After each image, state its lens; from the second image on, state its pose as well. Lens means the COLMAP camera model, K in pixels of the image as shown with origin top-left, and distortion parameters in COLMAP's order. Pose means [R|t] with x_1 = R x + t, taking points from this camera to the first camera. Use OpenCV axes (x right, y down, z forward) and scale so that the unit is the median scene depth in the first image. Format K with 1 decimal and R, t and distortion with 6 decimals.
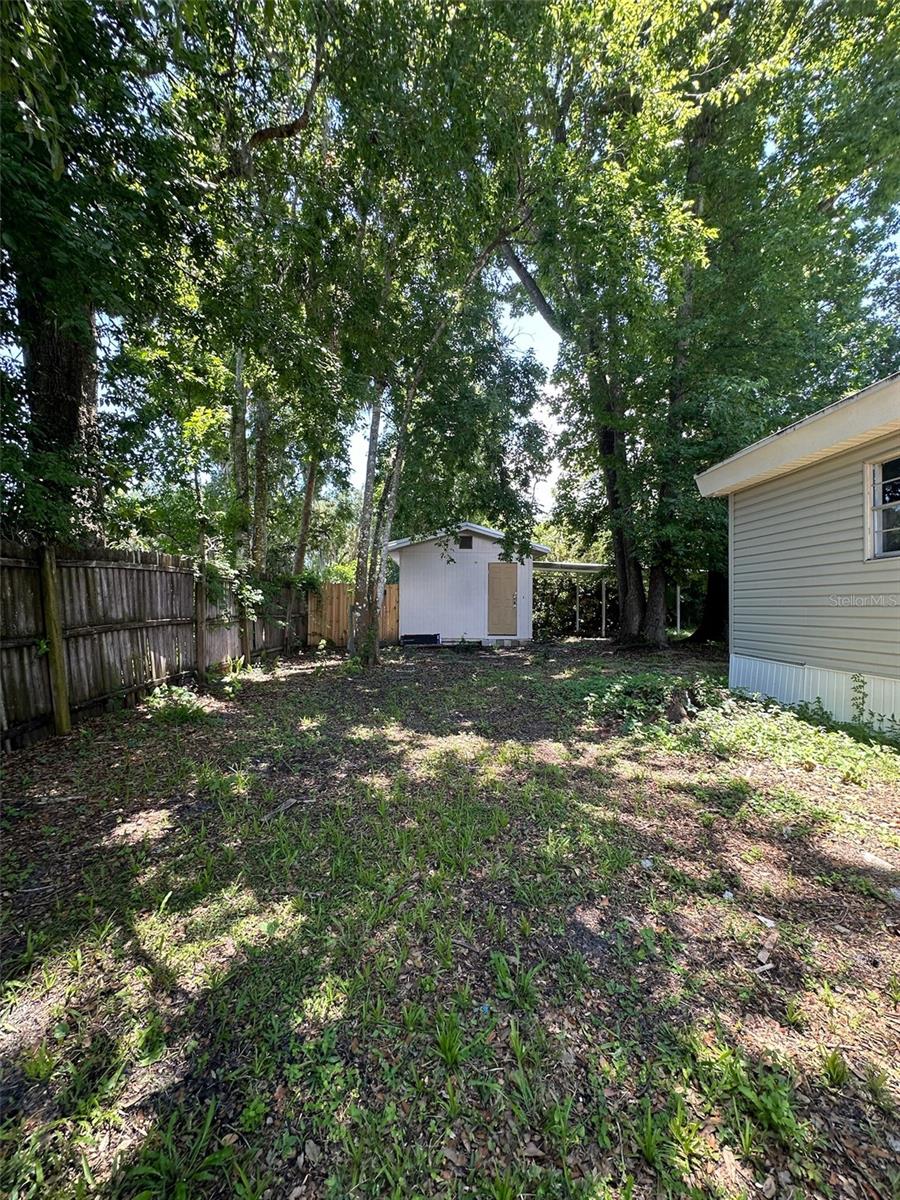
lens RADIAL K [[476.9, 0, 447.8], [0, 476.9, 601.7], [0, 0, 1]] dist [-0.005533, 0.001265]
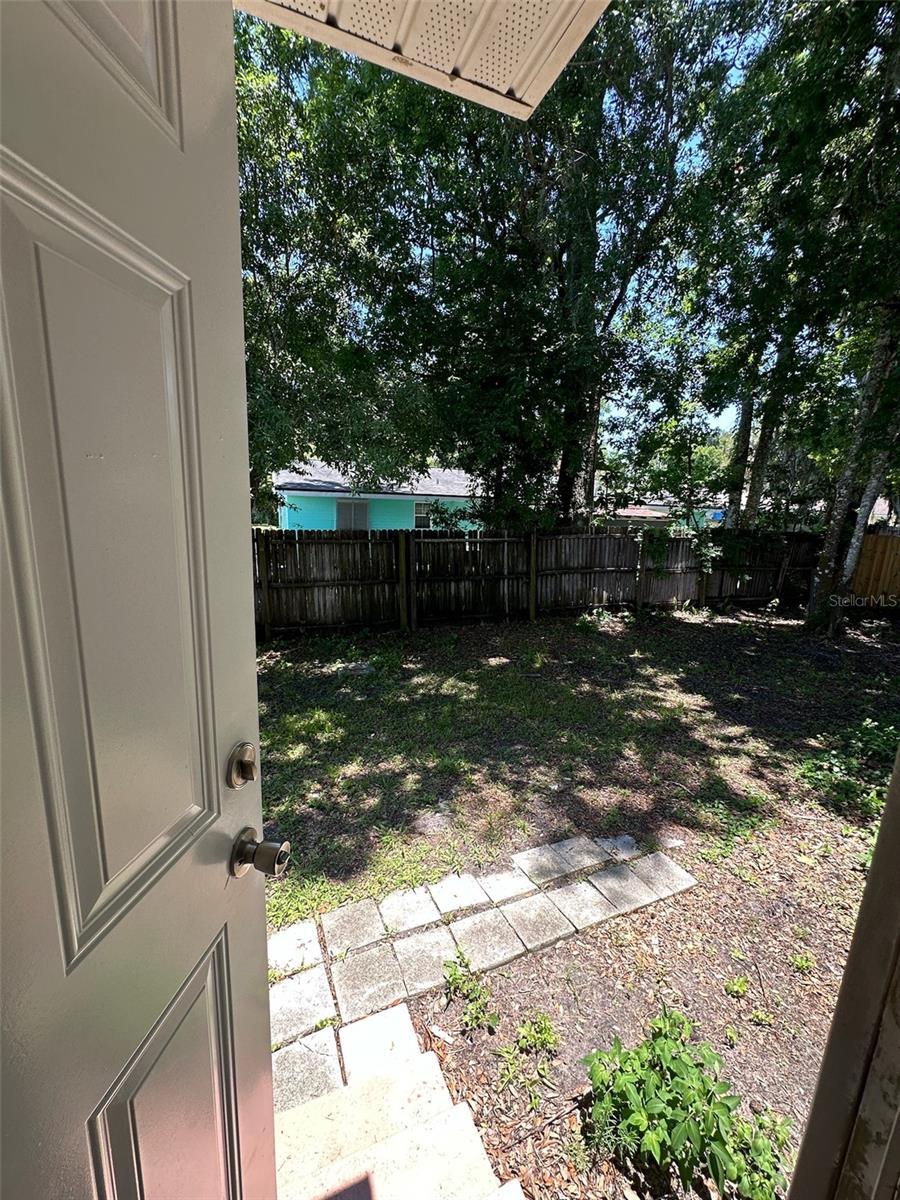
lens RADIAL K [[476.9, 0, 446.4], [0, 476.9, 598.5], [0, 0, 1]] dist [-0.005533, 0.001265]
pose [[0.303002, 0.194541, -0.932922, 0.986779], [-0.027063, 0.980304, 0.195632, -0.213165], [0.952606, -0.034029, 0.302299, -0.004207]]
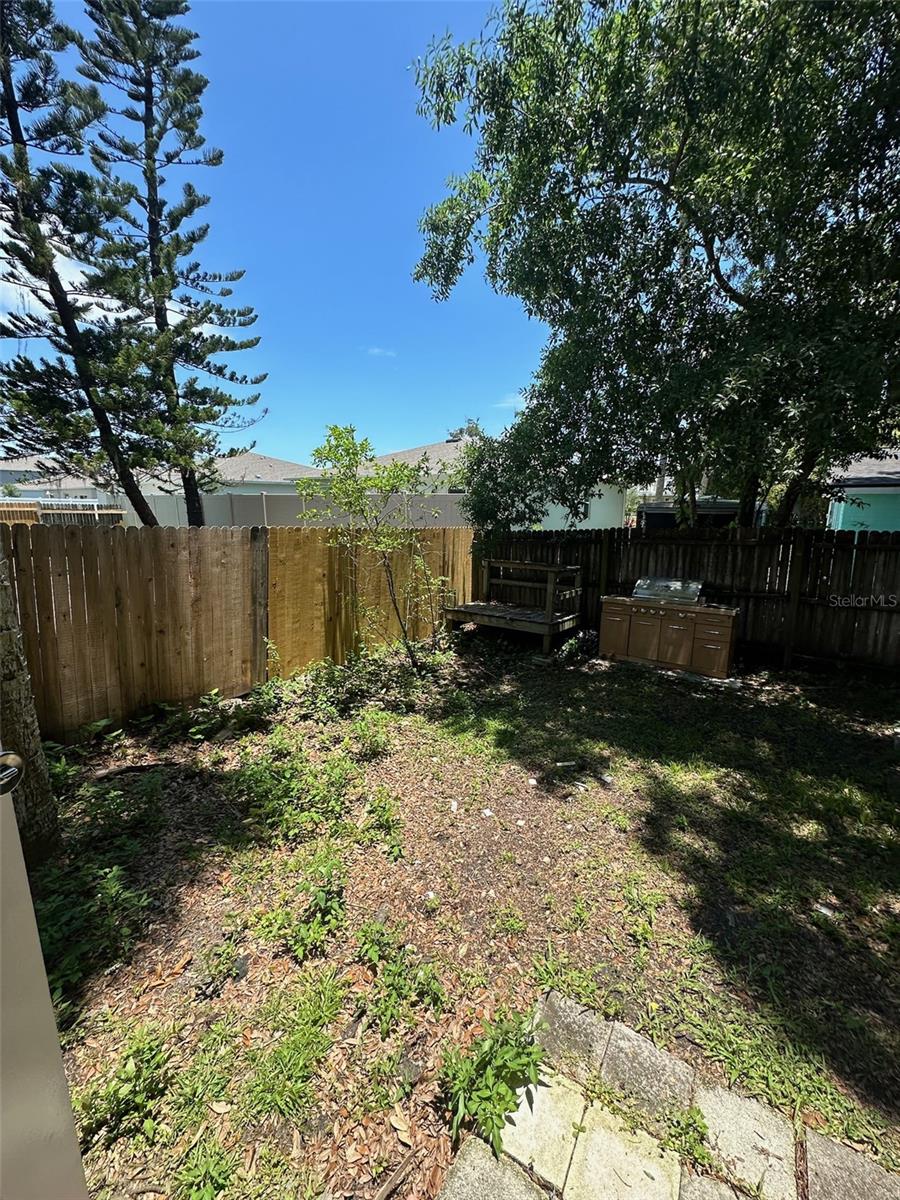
lens RADIAL K [[476.9, 0, 450.8], [0, 476.9, 600.0], [0, 0, 1]] dist [-0.005533, 0.001265]
pose [[-0.633441, 0.149324, -0.759246, 0.849423], [0.004087, 0.981835, 0.189692, -0.168743], [0.773780, 0.117056, -0.622545, -0.019143]]
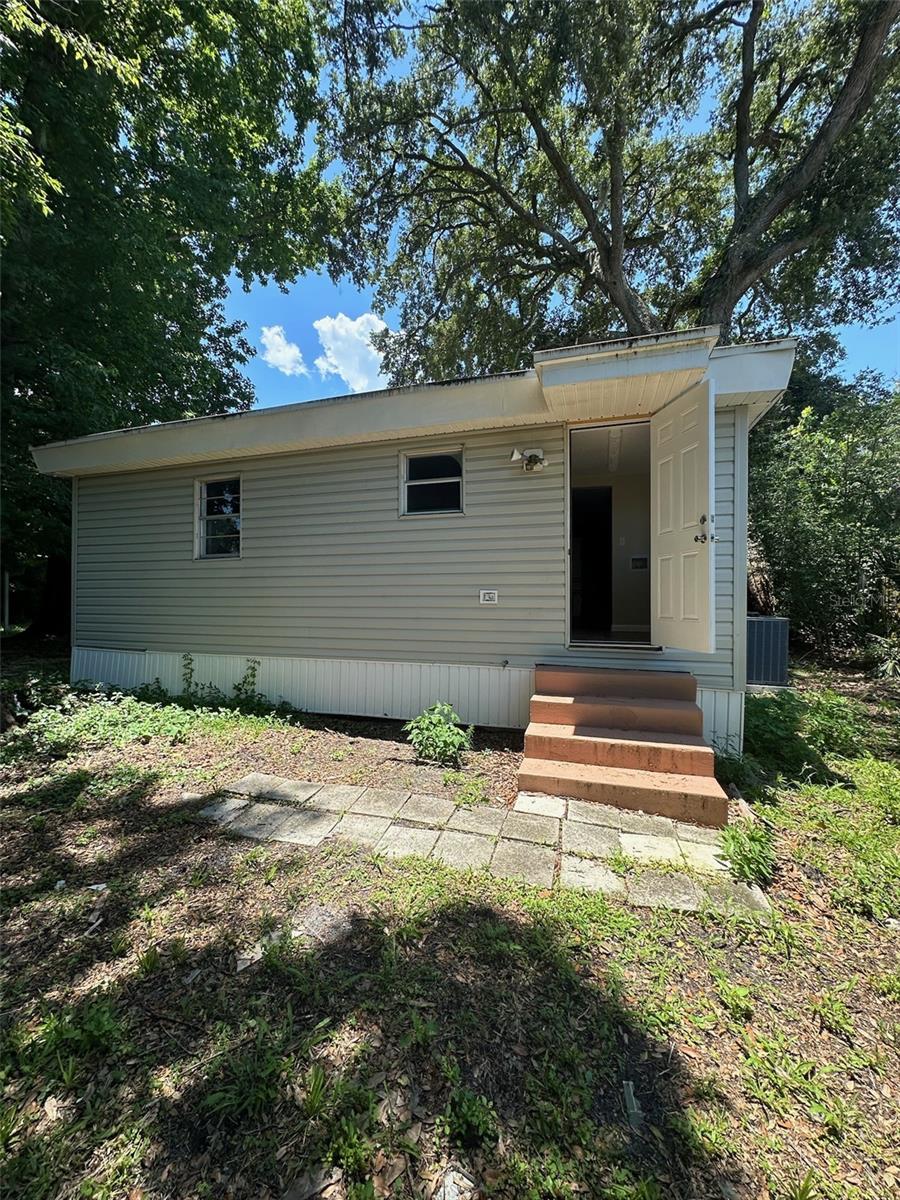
lens RADIAL K [[476.9, 0, 450.3], [0, 476.9, 599.3], [0, 0, 1]] dist [-0.005533, 0.001265]
pose [[0.362122, -0.001067, 0.932130, -0.023406], [-0.011793, 0.999914, 0.005726, -0.000166], [-0.932056, -0.013066, 0.362078, -0.062801]]
